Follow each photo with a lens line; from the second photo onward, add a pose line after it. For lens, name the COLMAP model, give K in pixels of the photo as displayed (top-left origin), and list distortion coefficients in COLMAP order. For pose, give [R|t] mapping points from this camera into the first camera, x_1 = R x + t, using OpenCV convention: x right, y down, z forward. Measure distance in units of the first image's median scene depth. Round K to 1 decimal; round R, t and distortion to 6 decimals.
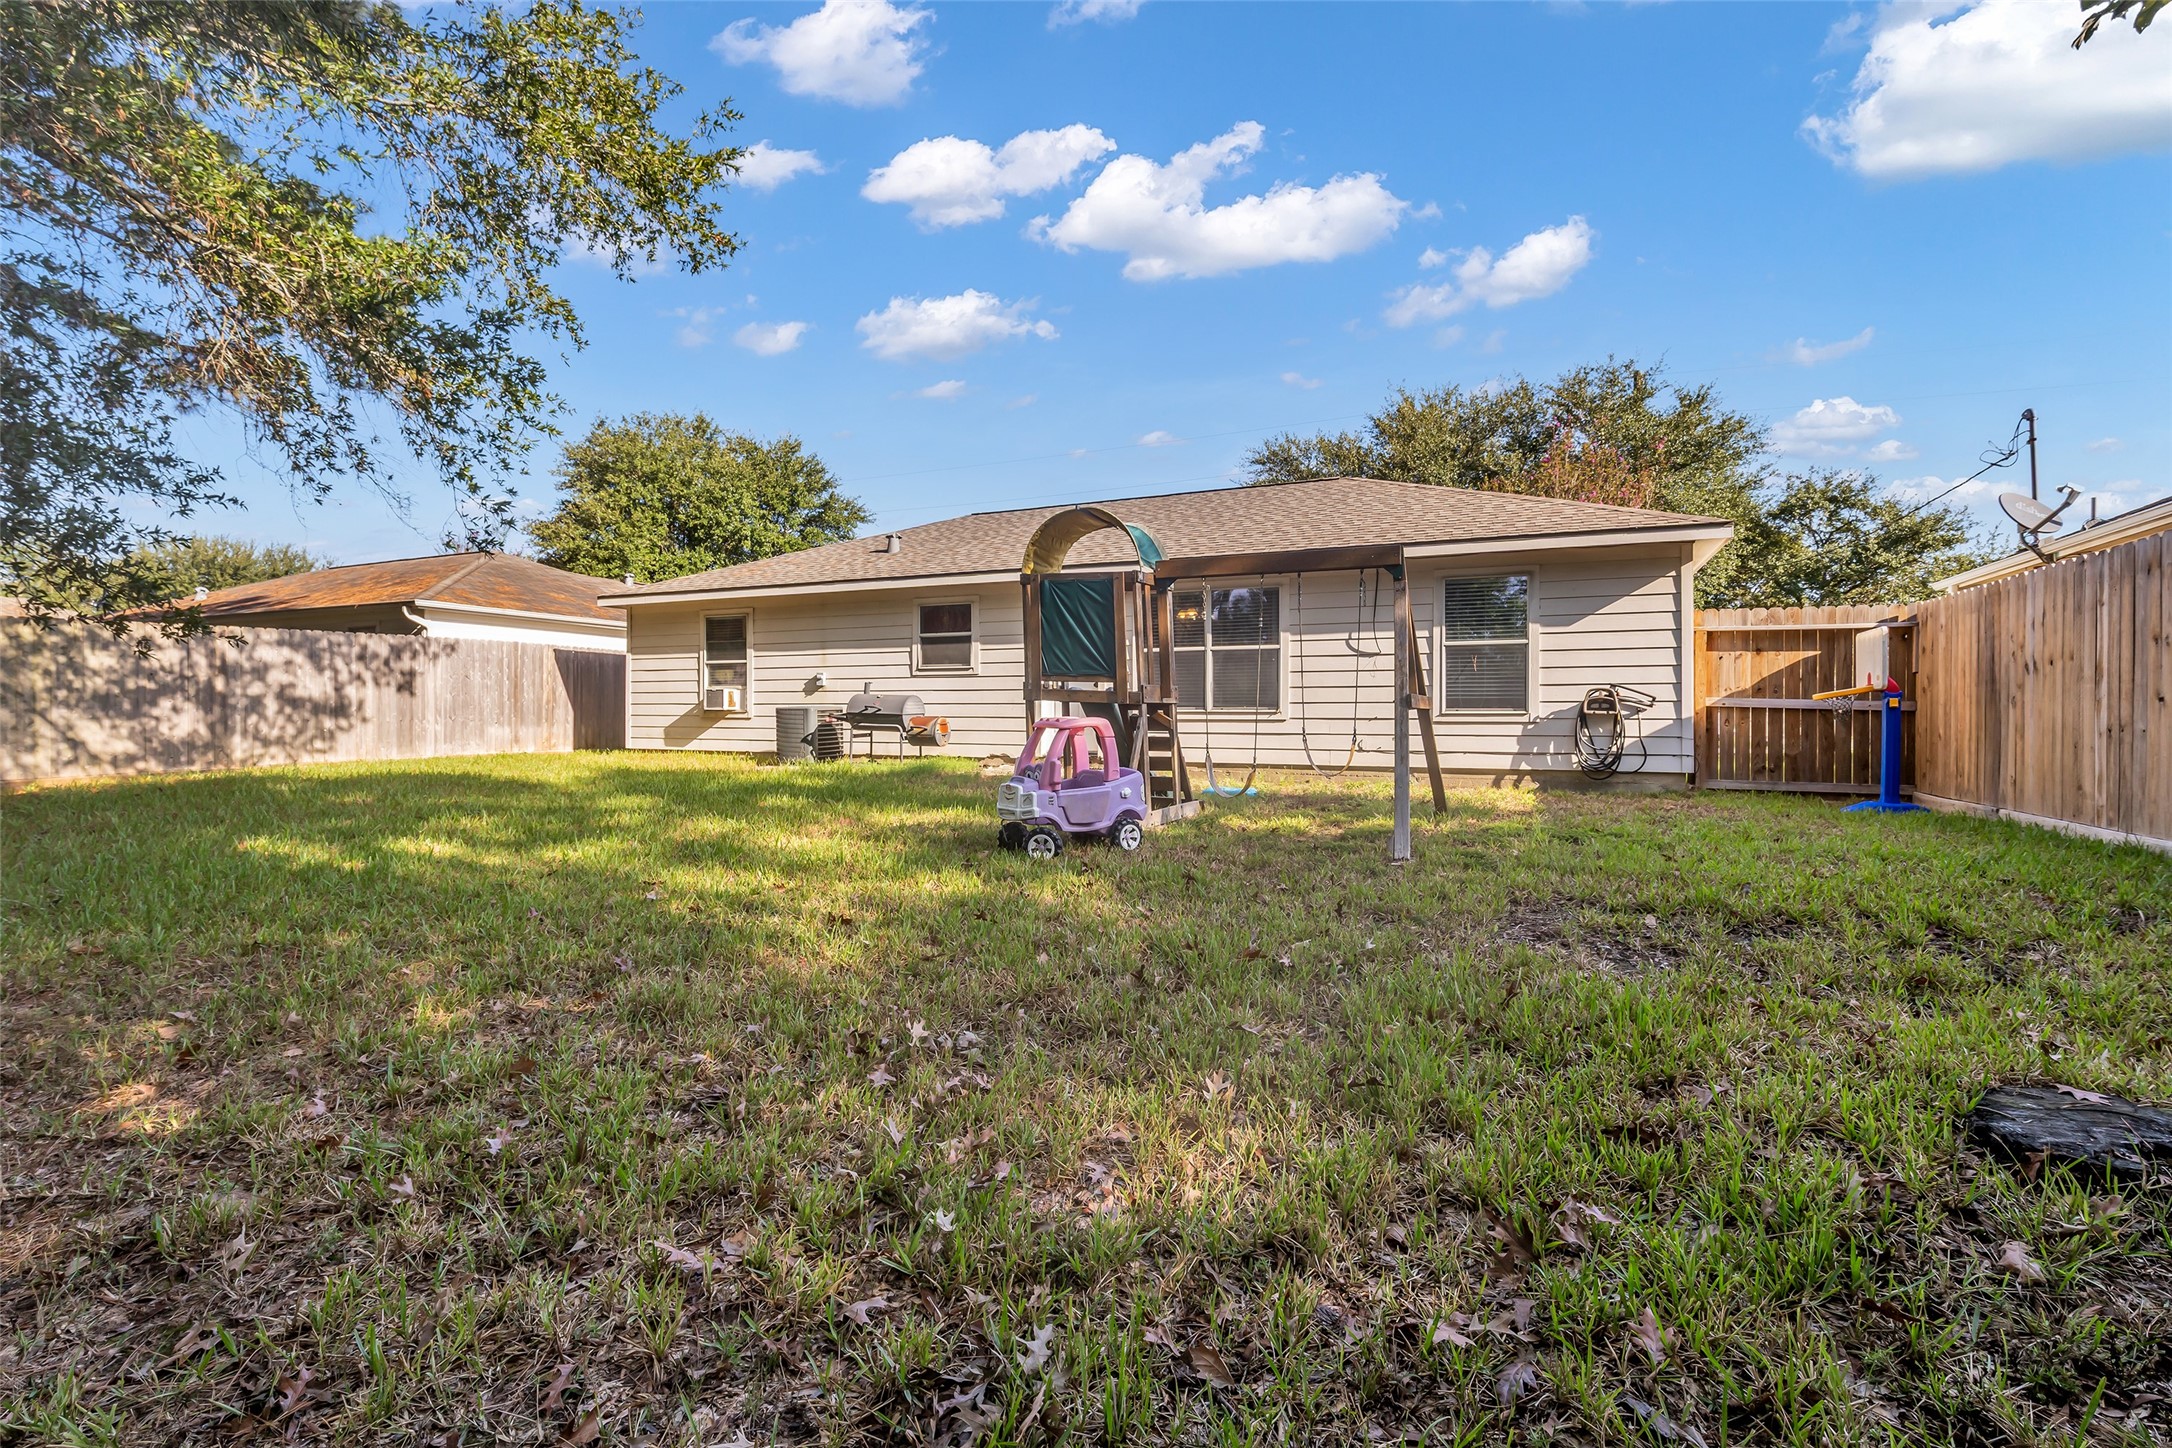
lens RADIAL K [[995.9, 0, 1073.3], [0, 995.9, 722.8], [0, 0, 1]] dist [-0.012791, 0.001082]
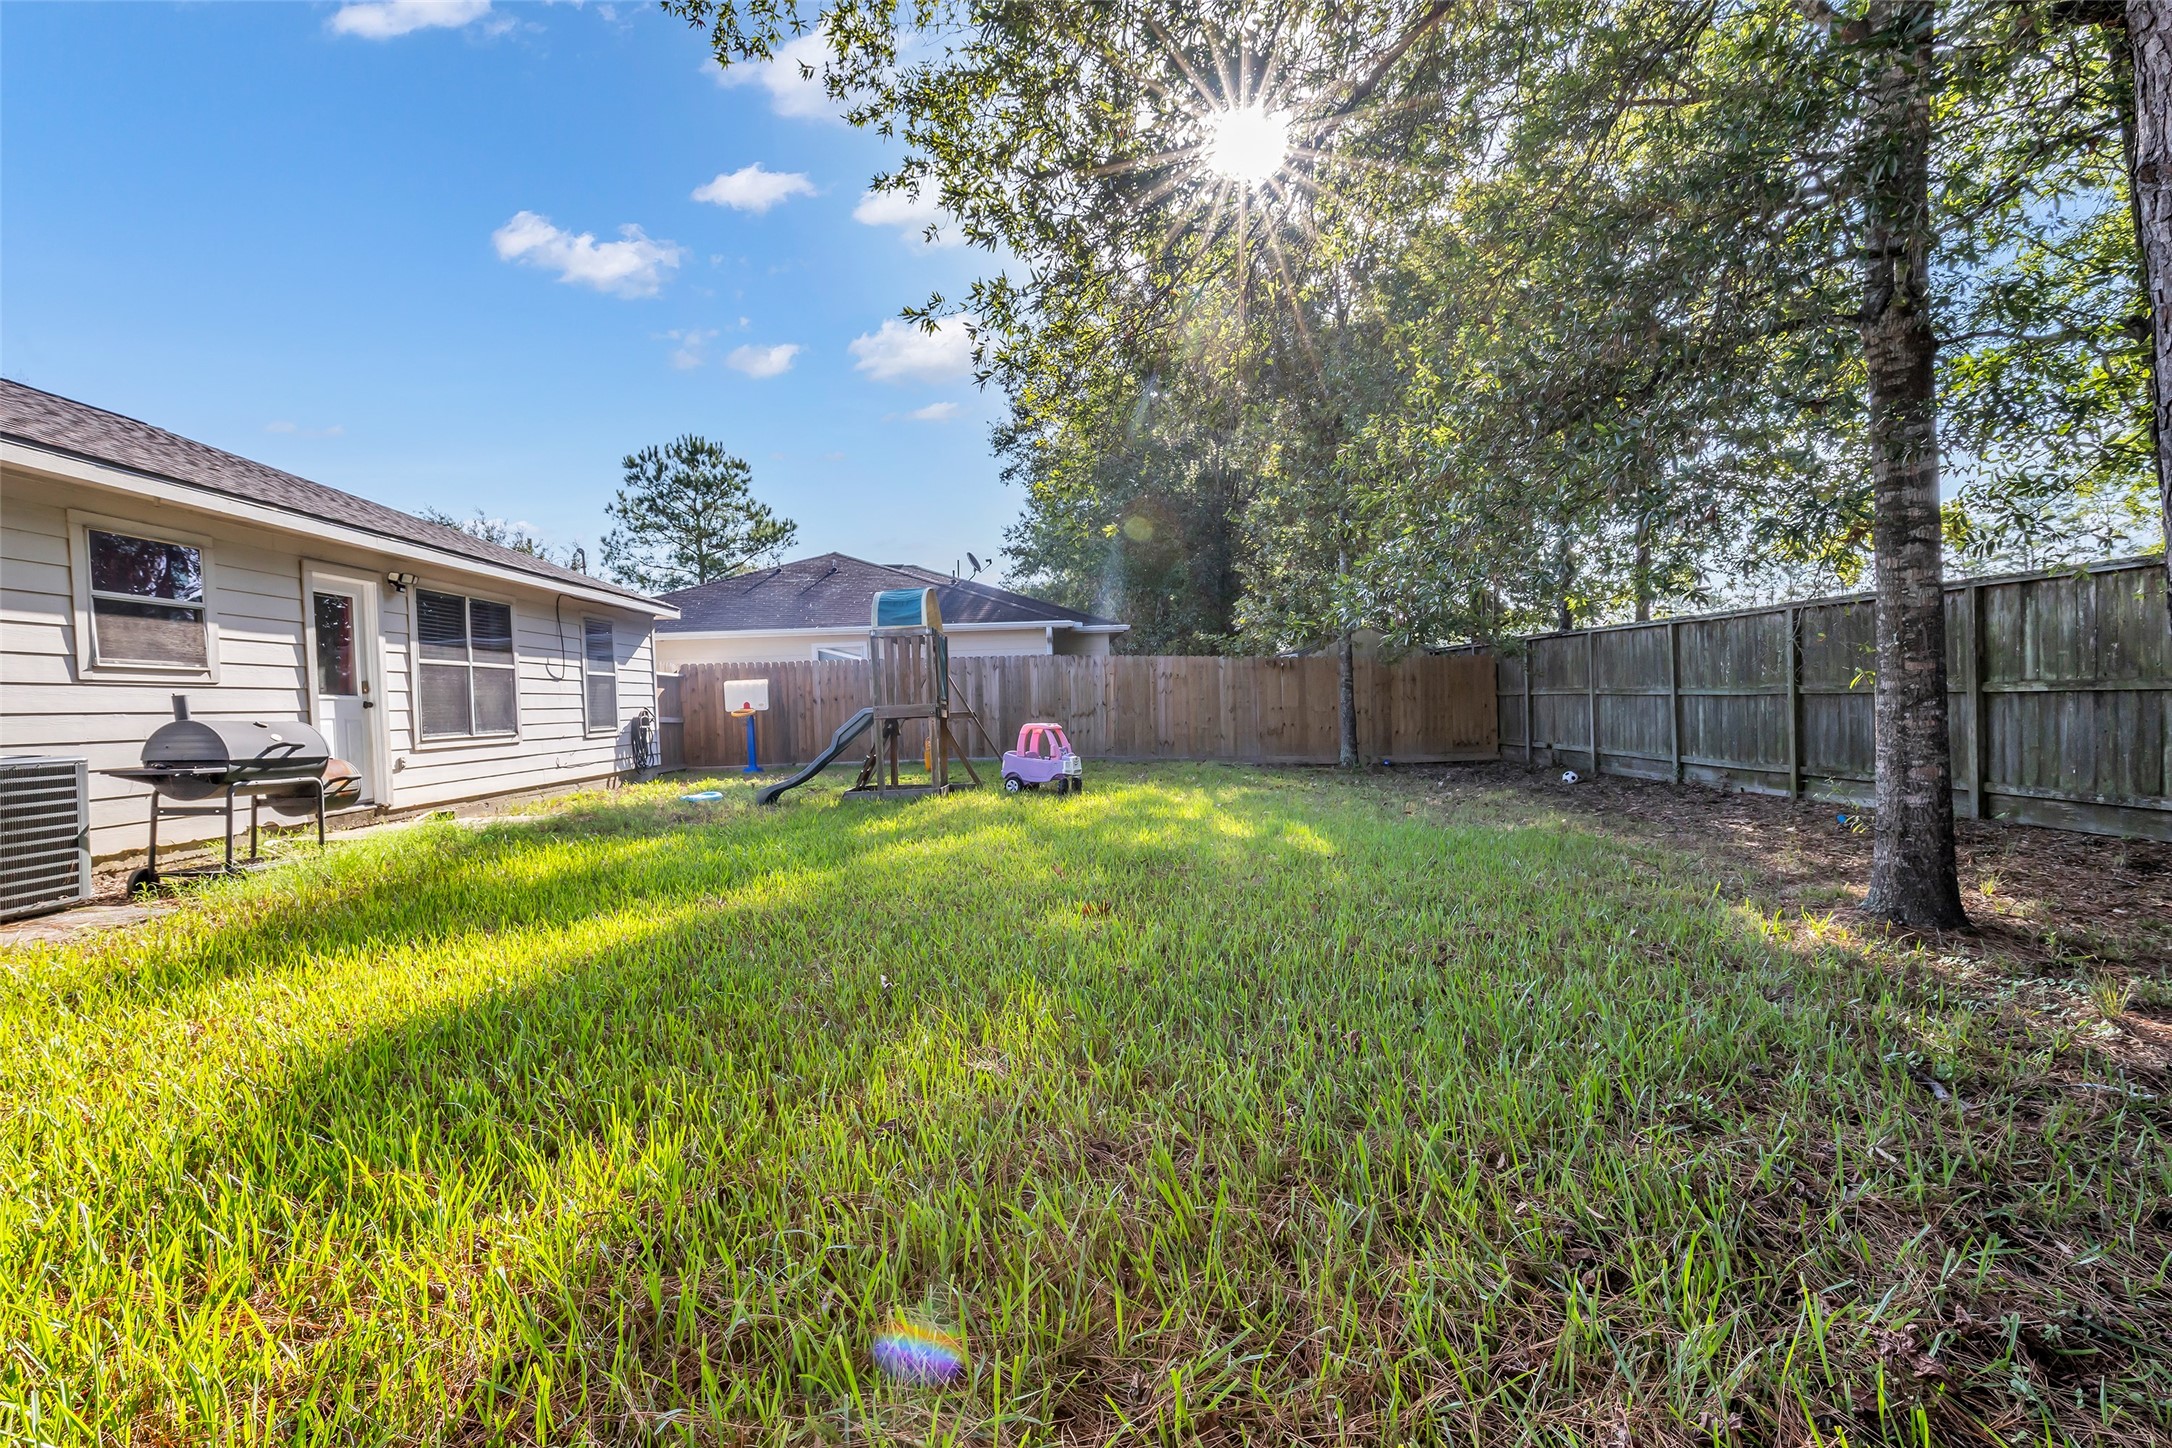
lens RADIAL K [[995.9, 0, 1091.1], [0, 995.9, 733.6], [0, 0, 1]] dist [-0.012791, 0.001082]
pose [[-0.470713, -0.018505, 0.882093, -0.780817], [0.032884, 0.998717, 0.038500, -0.025955], [-0.881674, 0.047129, -0.469500, 0.820376]]
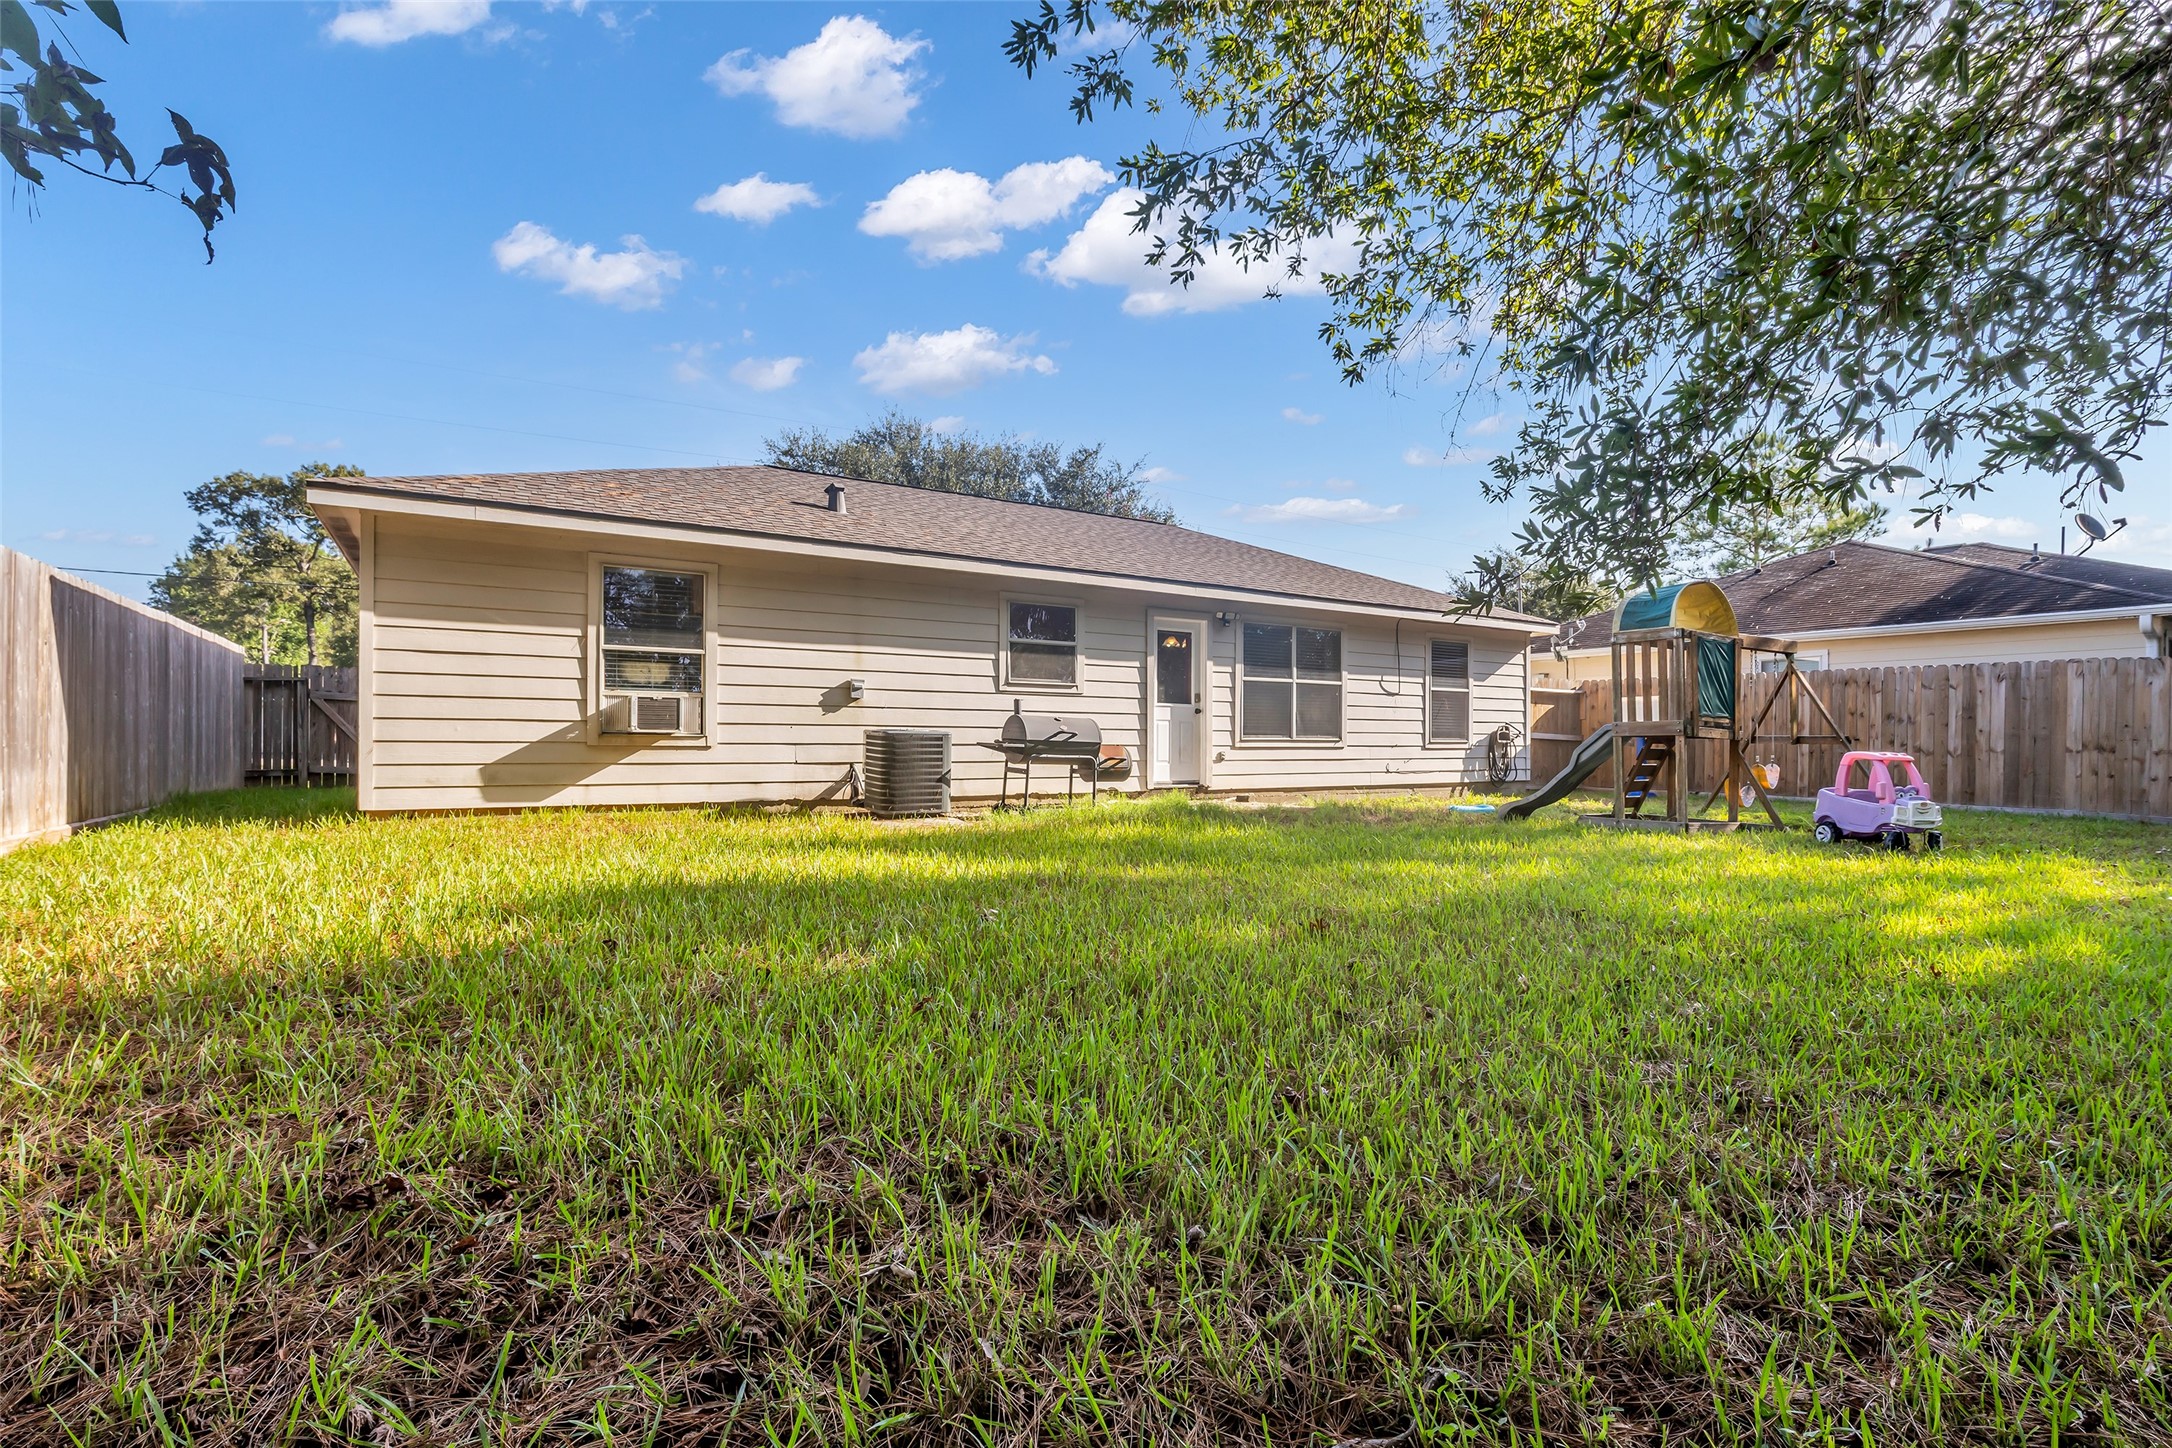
lens RADIAL K [[995.9, 0, 1078.6], [0, 995.9, 737.1], [0, 0, 1]] dist [-0.012791, 0.001082]
pose [[0.542171, 0.001121, 0.840267, -0.788553], [-0.000784, 0.999999, -0.000828, -0.011385], [-0.840268, -0.000210, 0.542172, 0.539126]]
